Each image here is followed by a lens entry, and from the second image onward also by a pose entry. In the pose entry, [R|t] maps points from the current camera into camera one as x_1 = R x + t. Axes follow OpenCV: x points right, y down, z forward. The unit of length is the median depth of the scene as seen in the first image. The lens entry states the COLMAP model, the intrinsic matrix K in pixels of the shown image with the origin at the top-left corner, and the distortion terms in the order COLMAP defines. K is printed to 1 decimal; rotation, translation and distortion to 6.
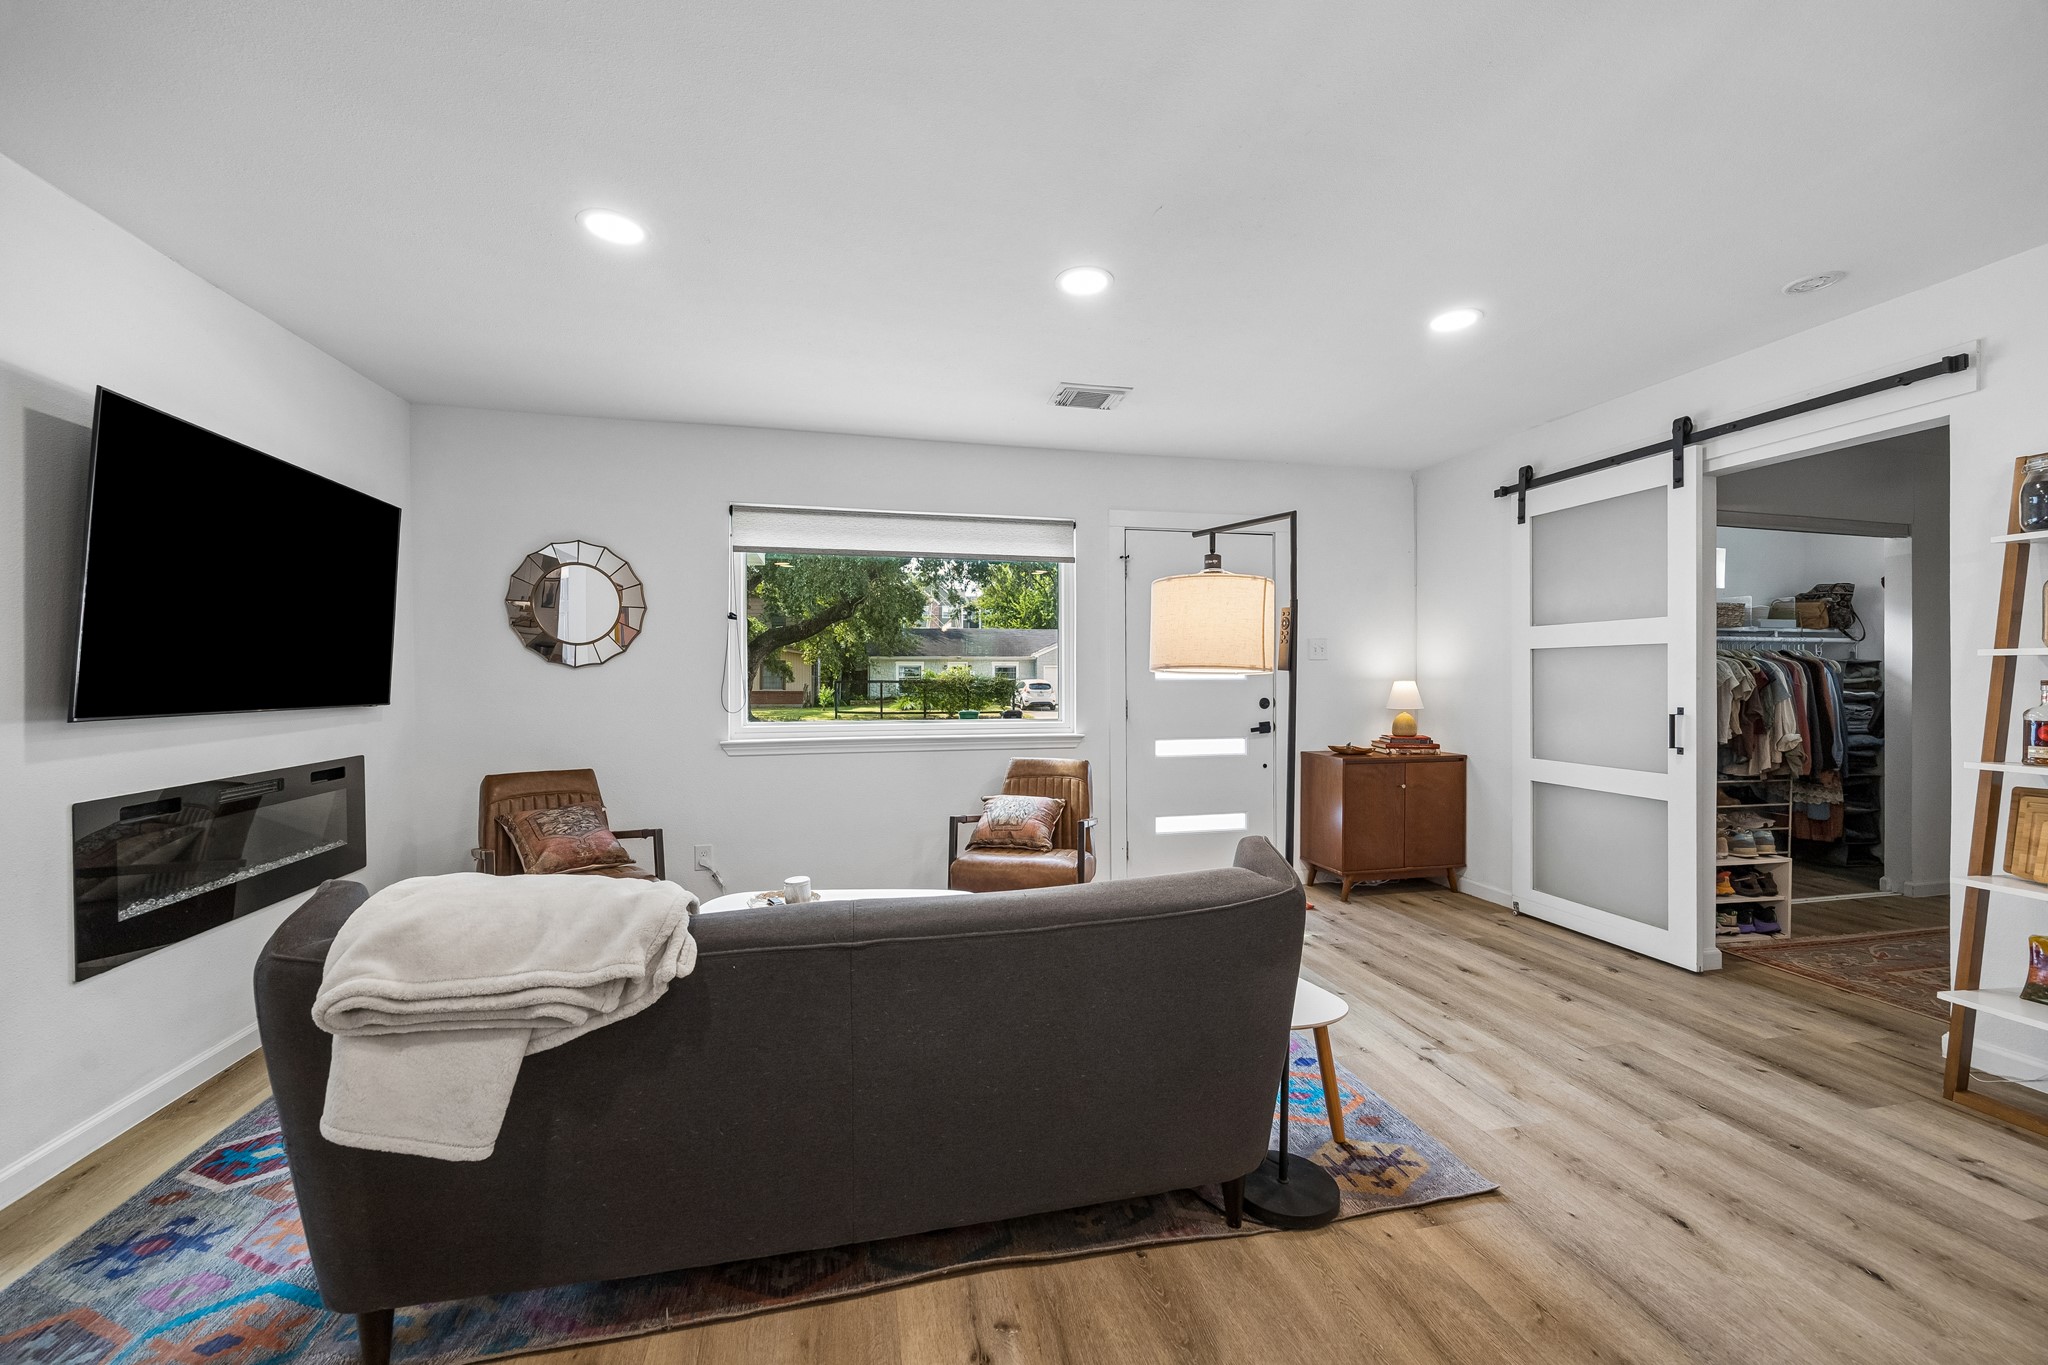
lens RADIAL K [[805.1, 0, 1022.1], [0, 805.1, 672.0], [0, 0, 1]] dist [0.000680, 0.000141]
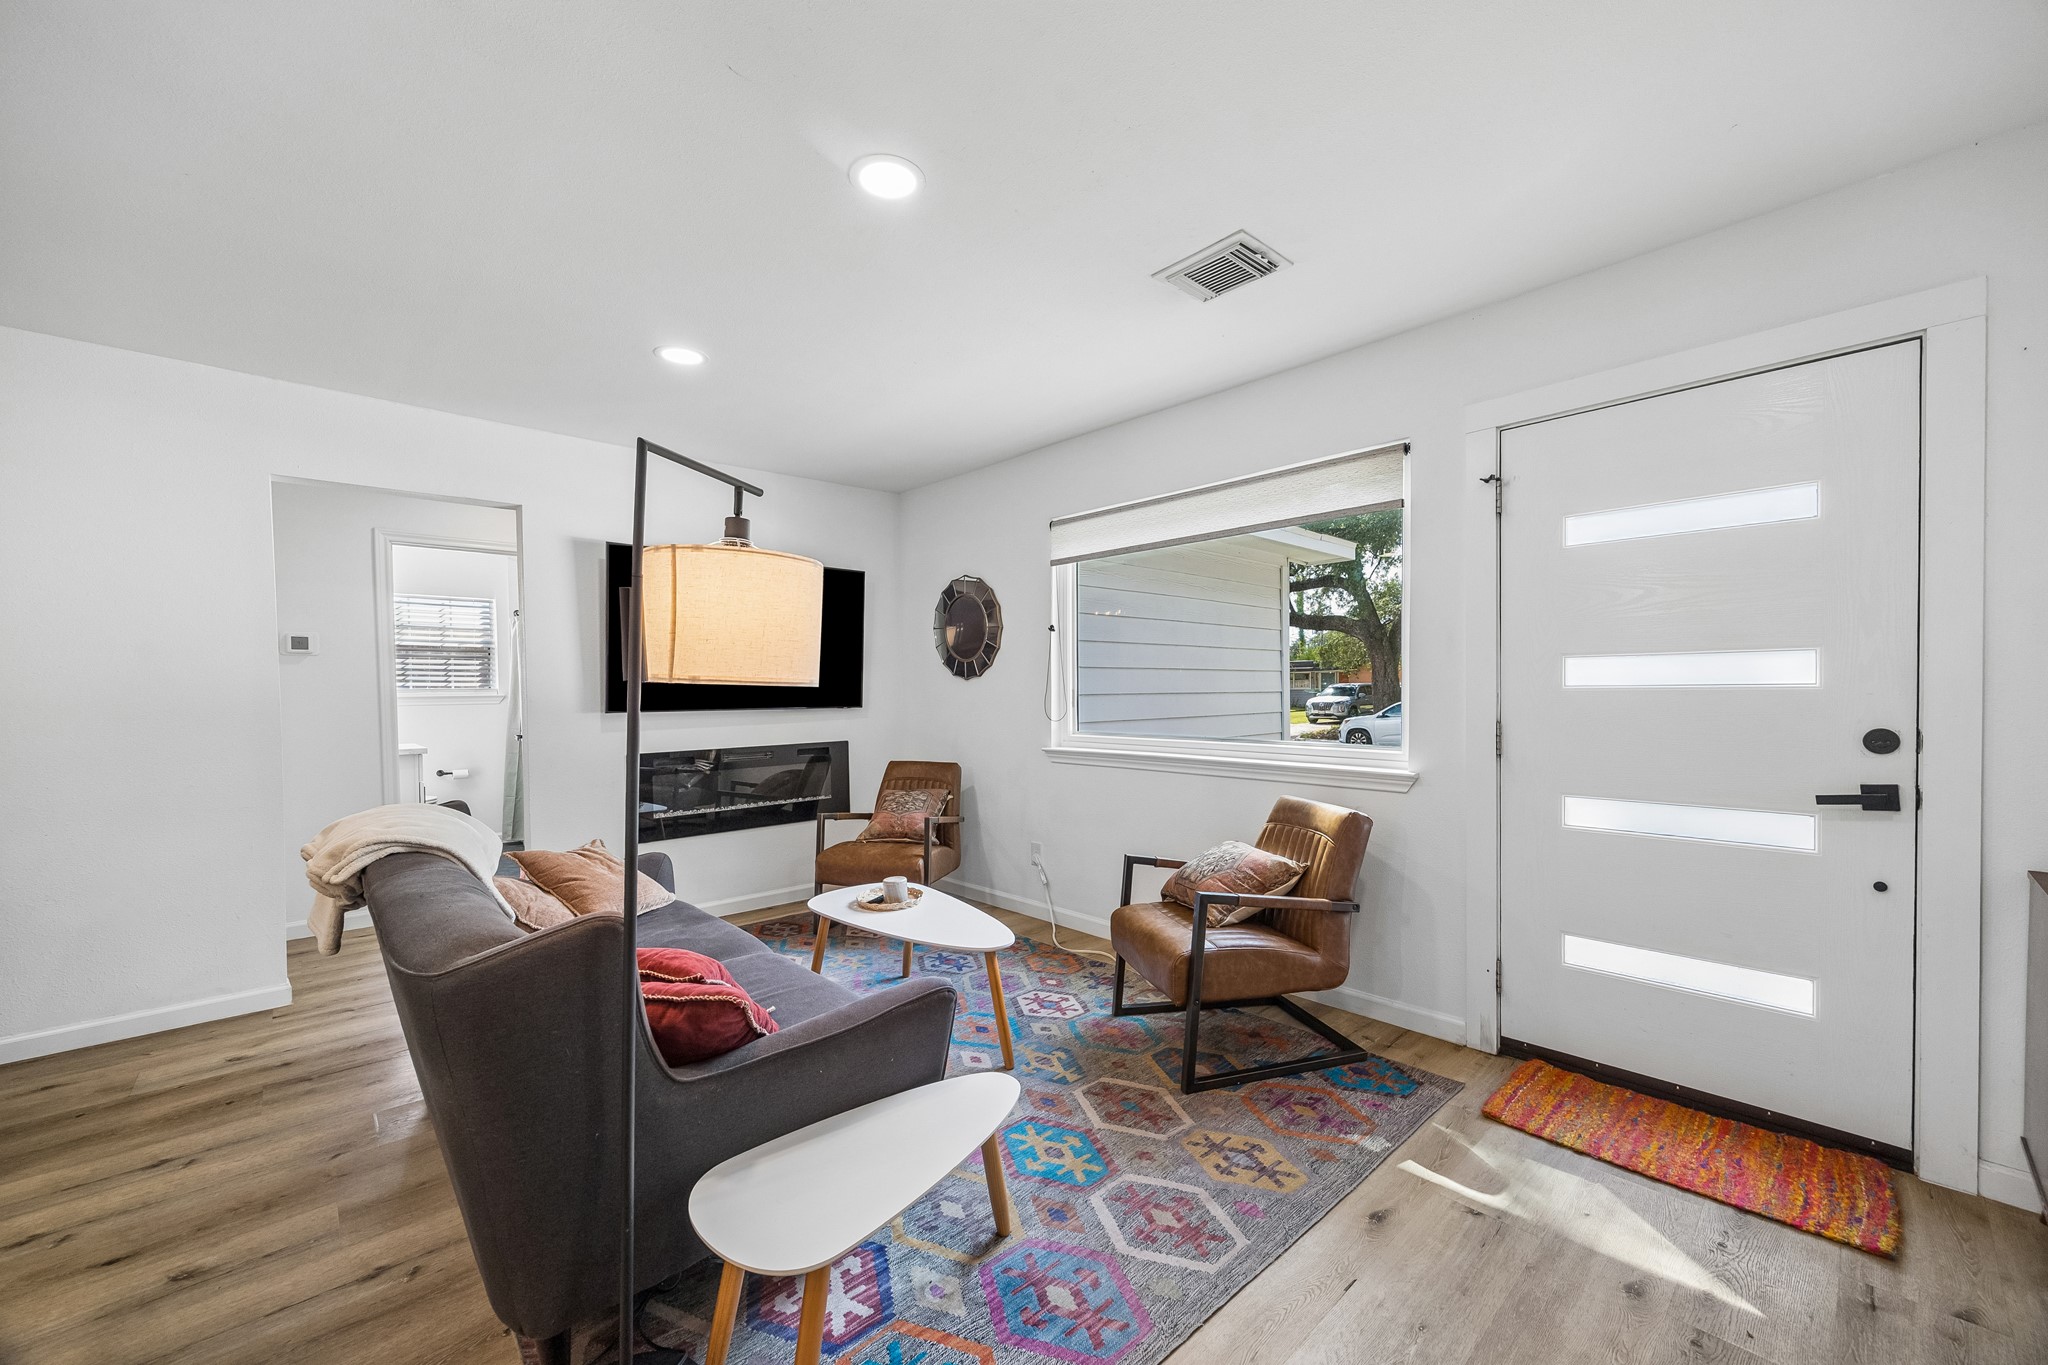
lens RADIAL K [[805.1, 0, 1023.5], [0, 805.1, 696.5], [0, 0, 1]] dist [0.000680, 0.000141]
pose [[0.491222, 0.005865, -0.871015, 0.471767], [0.012355, 0.999830, 0.013700, 0.003452], [0.870947, -0.017491, 0.491066, 0.408113]]
